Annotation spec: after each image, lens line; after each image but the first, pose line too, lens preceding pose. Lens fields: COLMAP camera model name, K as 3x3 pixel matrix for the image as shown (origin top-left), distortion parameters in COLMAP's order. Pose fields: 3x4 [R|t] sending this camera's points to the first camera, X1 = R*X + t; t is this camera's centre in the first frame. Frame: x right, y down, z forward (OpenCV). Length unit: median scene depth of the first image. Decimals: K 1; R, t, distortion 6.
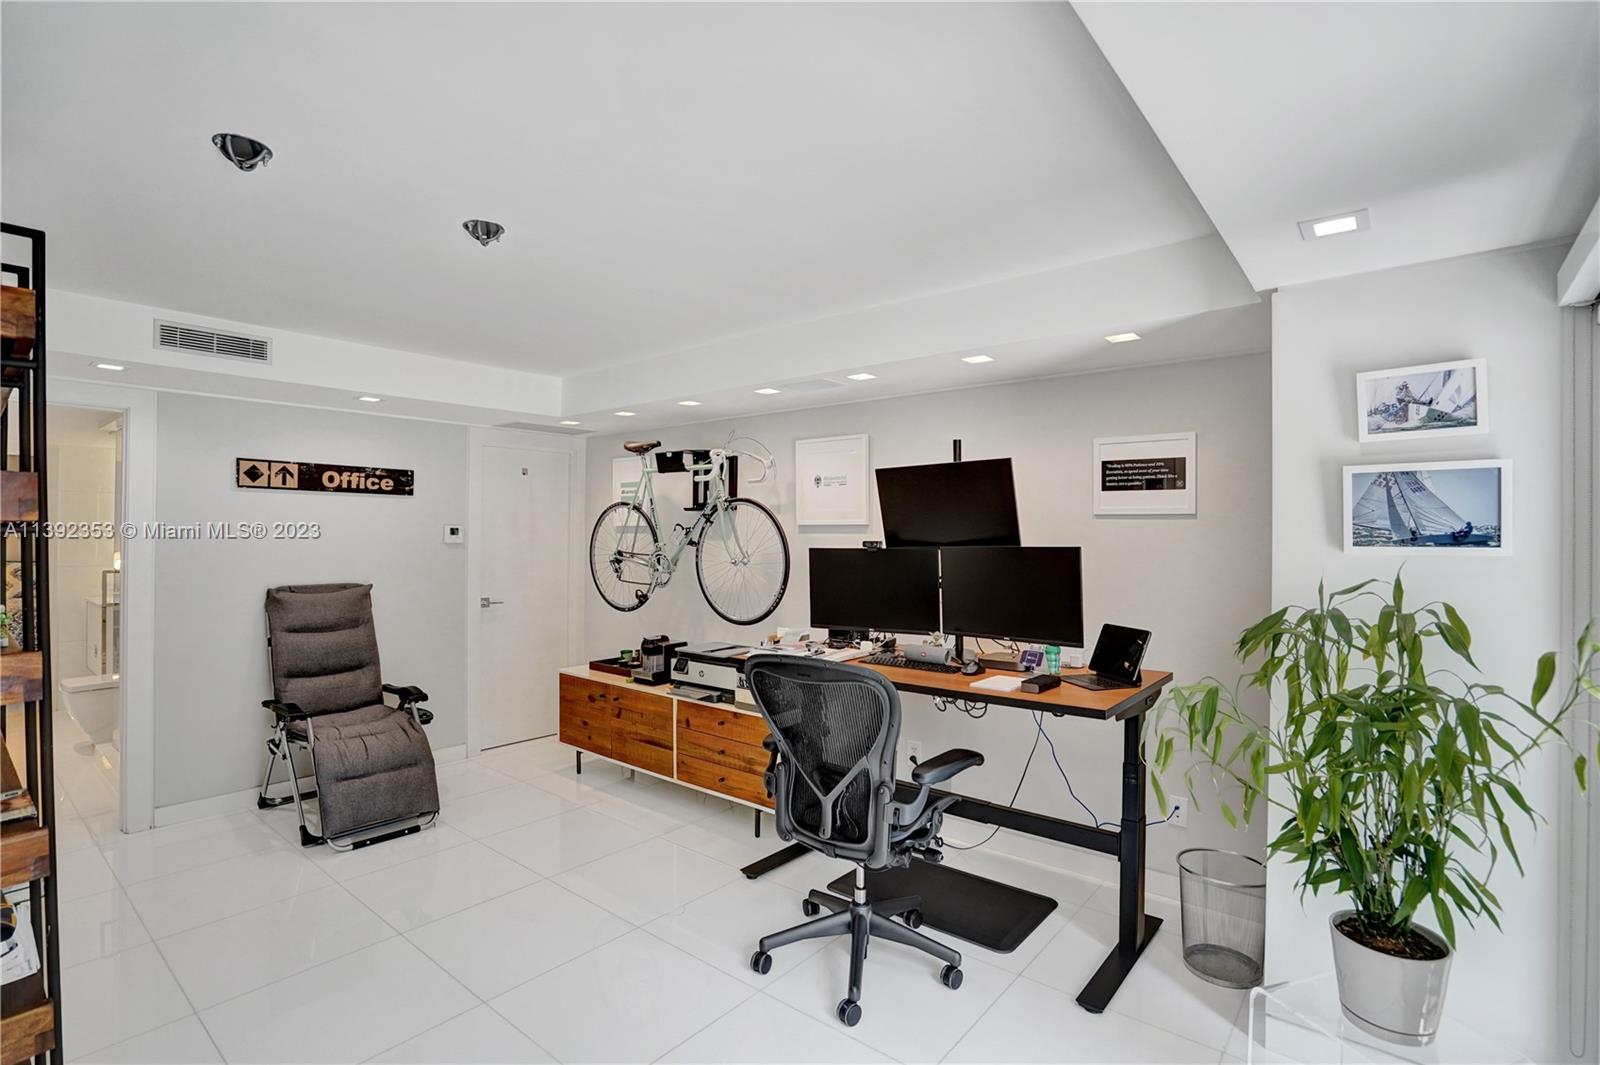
lens RADIAL K [[763.8, 0, 800.0], [0, 763.8, 532.5], [0, 0, 1]] dist [-0.029065, -0.000311]
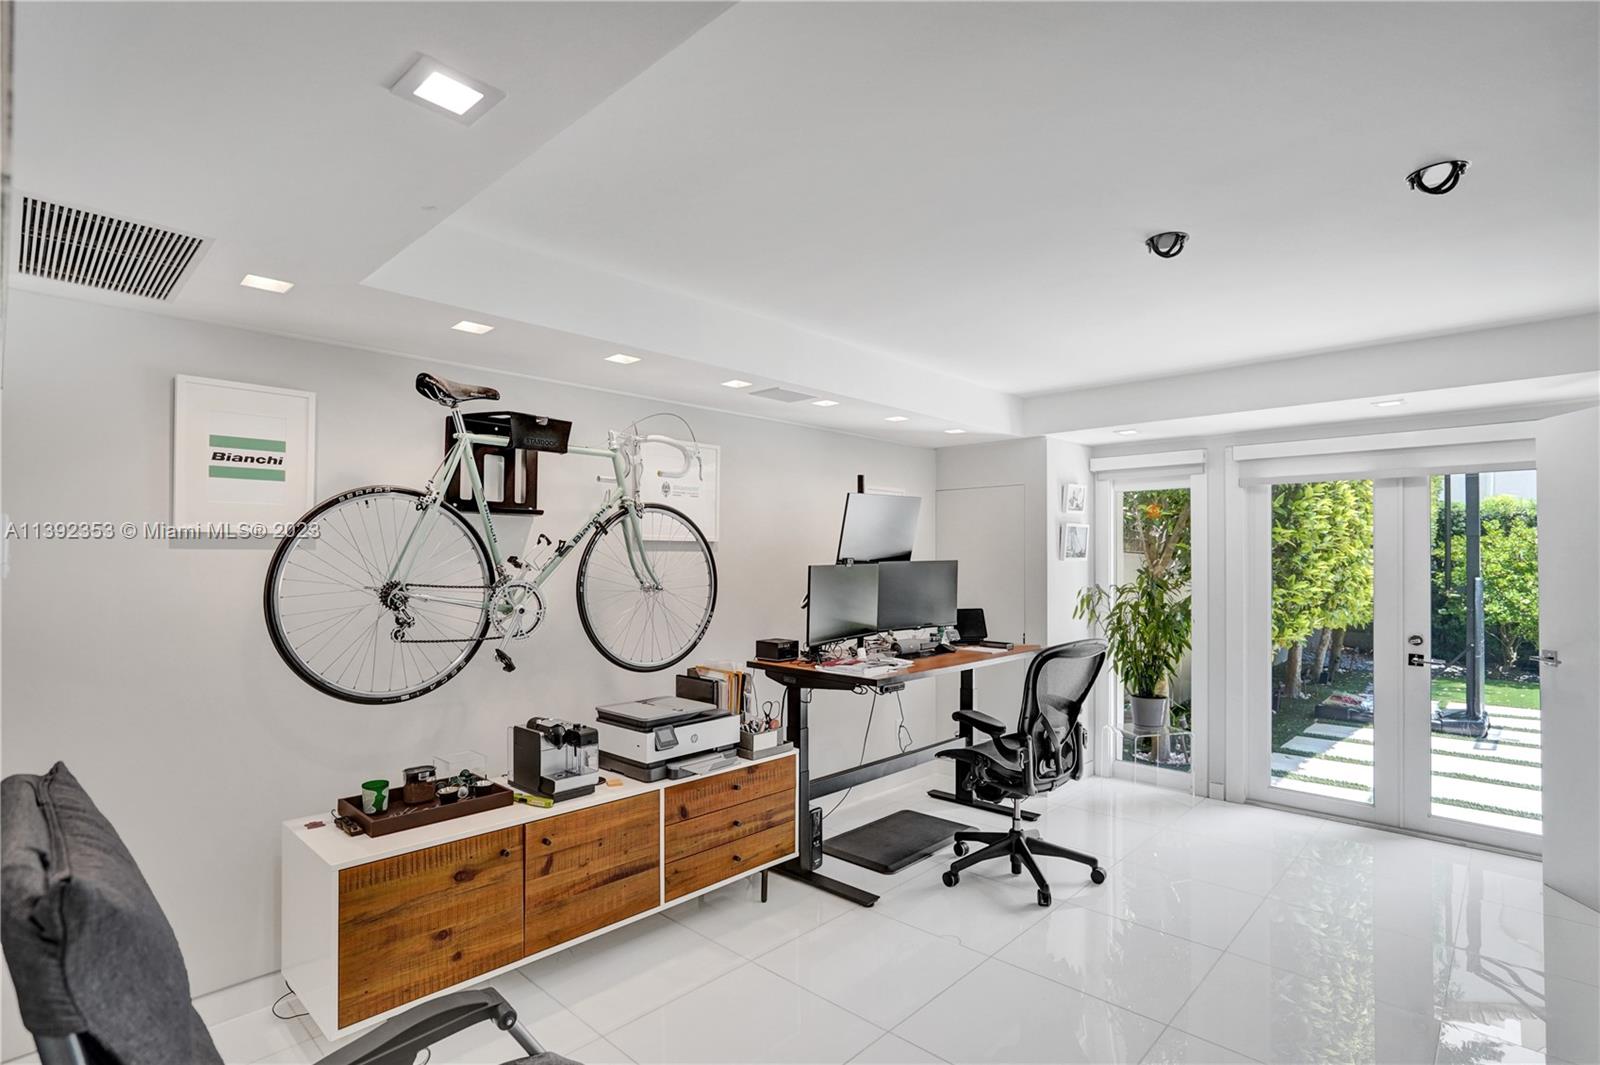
lens RADIAL K [[771.9, 0, 808.9], [0, 771.9, 549.2], [0, 0, 1]] dist [-0.000602, 0.000030]
pose [[0.068242, 0.006333, 0.997649, -0.861044], [-0.006249, 0.999963, -0.005920, 0.003841], [-0.997649, -0.005830, 0.068279, 0.823830]]
